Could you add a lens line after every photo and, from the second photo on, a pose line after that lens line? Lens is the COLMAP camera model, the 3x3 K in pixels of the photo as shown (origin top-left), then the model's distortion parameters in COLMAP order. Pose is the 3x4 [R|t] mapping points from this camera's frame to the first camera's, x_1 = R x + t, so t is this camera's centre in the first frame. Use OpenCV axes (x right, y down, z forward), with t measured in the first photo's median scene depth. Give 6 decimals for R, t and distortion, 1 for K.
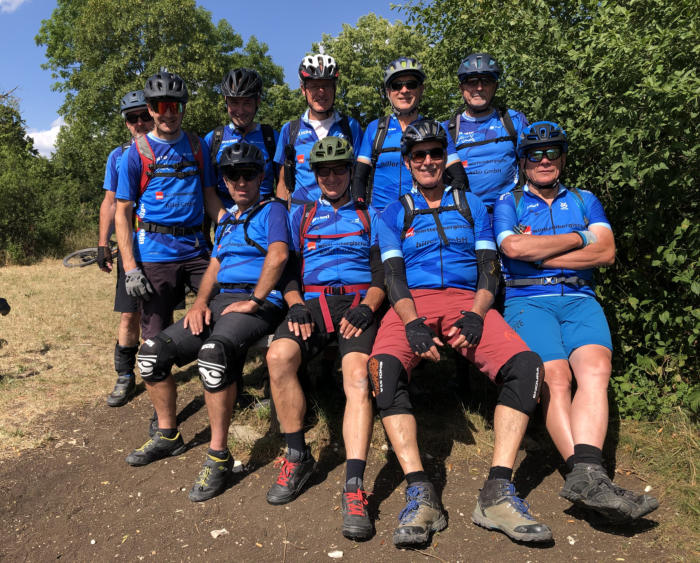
lens RADIAL K [[497.2, 0, 350.0], [0, 497.2, 281.5], [0, 0, 1]] dist [-0.064471, 0.051478]
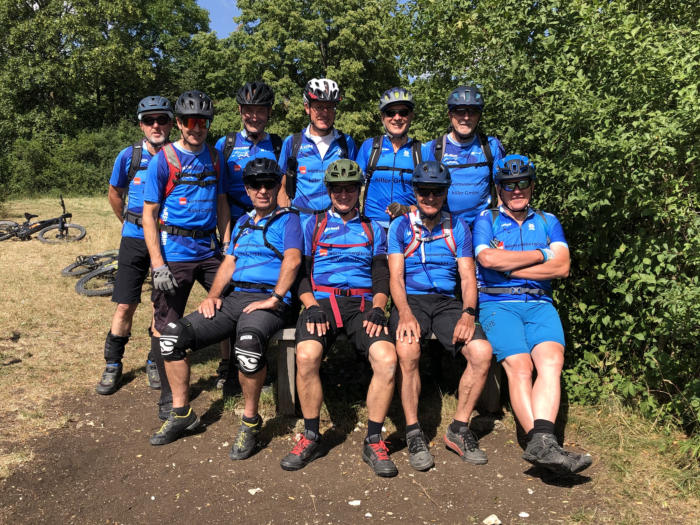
lens RADIAL K [[565.8, 0, 350.0], [0, 565.8, 262.5], [0, 0, 1]] dist [-0.031992, -0.004818]
pose [[0.991947, 0.034285, 0.121922, -0.165507], [-0.033594, 0.999406, -0.007716, -0.039124], [-0.122114, 0.003558, 0.992510, -0.313422]]
